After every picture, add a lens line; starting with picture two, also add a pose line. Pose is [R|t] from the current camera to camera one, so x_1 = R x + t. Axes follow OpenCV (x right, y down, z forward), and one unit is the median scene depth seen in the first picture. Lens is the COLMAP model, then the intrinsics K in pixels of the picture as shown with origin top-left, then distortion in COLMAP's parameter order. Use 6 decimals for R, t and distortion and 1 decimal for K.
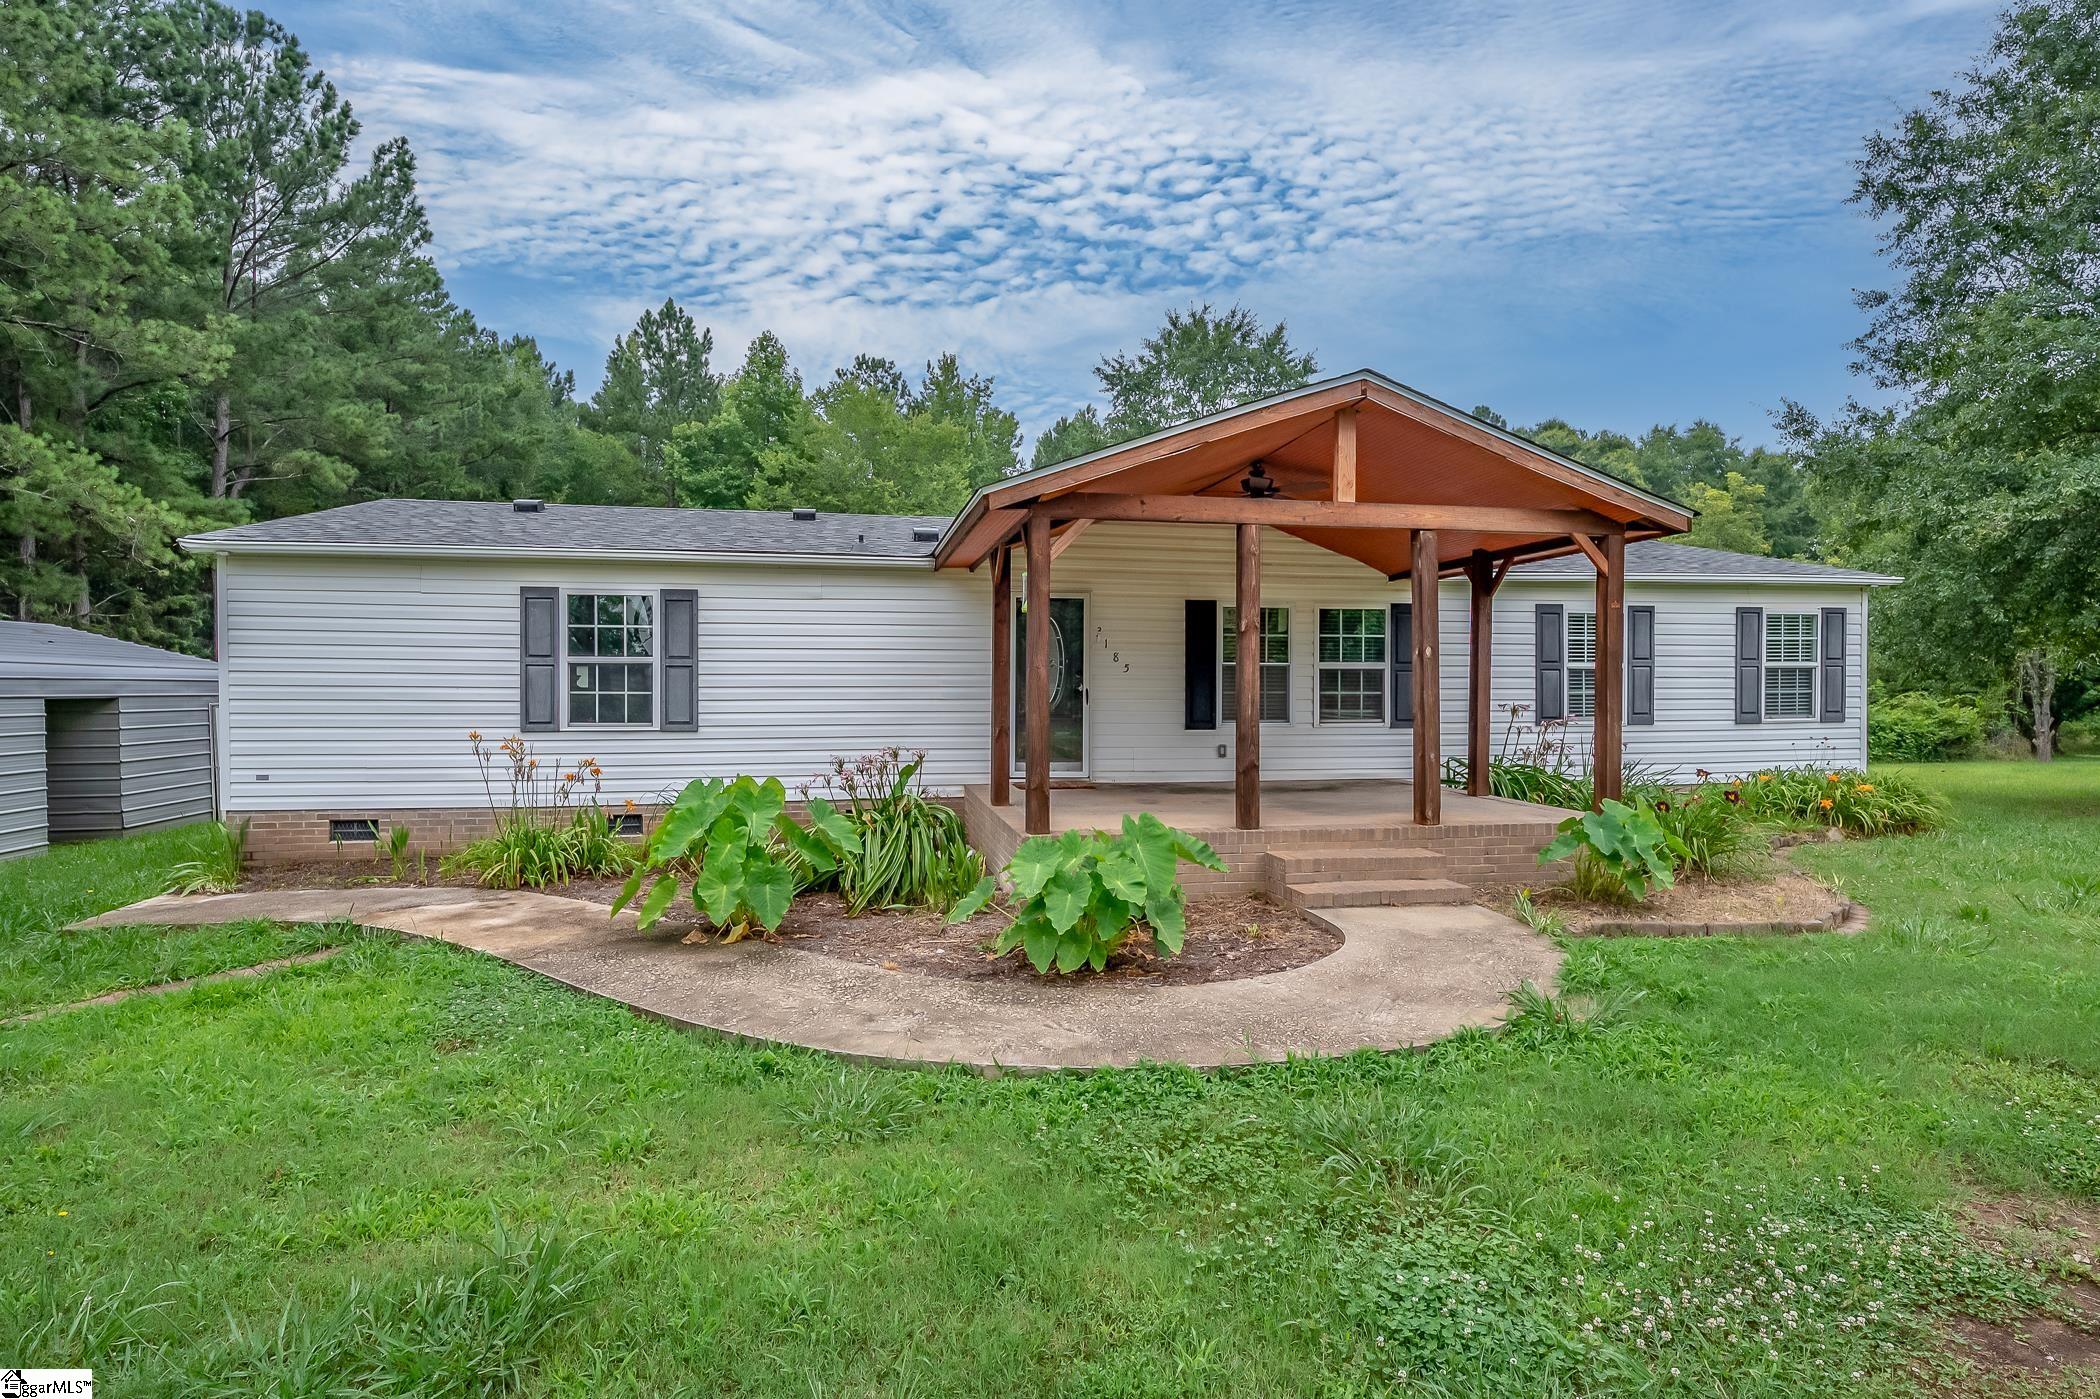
lens RADIAL K [[1058.6, 0, 1044.3], [0, 1058.6, 702.8], [0, 0, 1]] dist [0.015353, -0.000183]
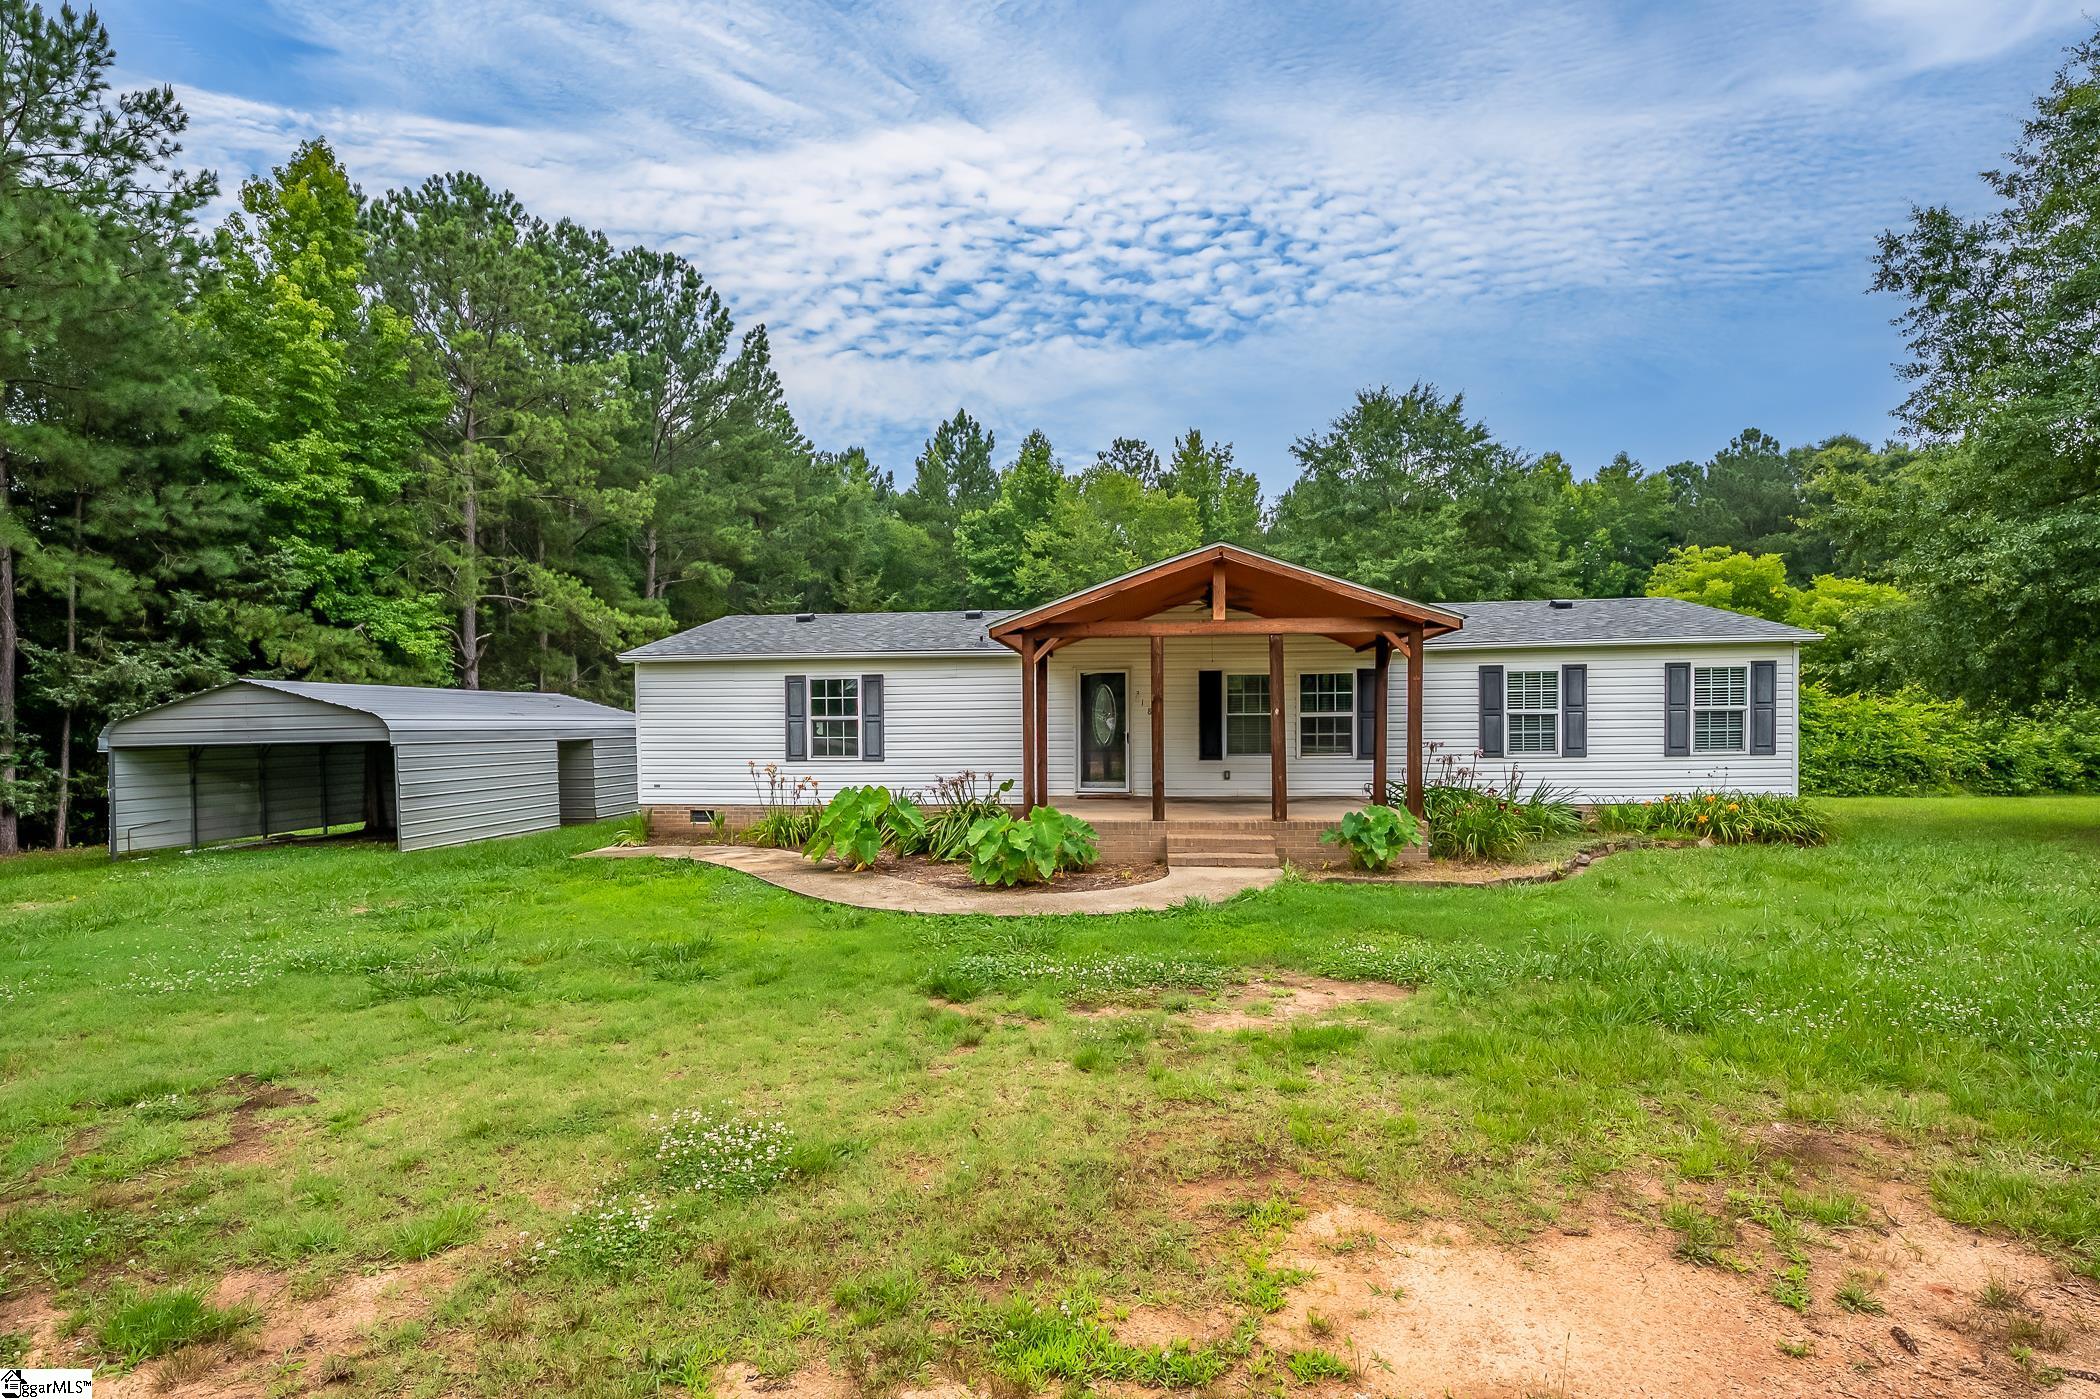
lens RADIAL K [[963.7, 0, 1053.1], [0, 963.7, 752.4], [0, 0, 1]] dist [0.013470, 0.000086]
pose [[0.963273, -0.000869, -0.268522, 0.254774], [0.005846, 0.999826, 0.017739, -0.008822], [0.268460, -0.018657, 0.963110, -0.285510]]
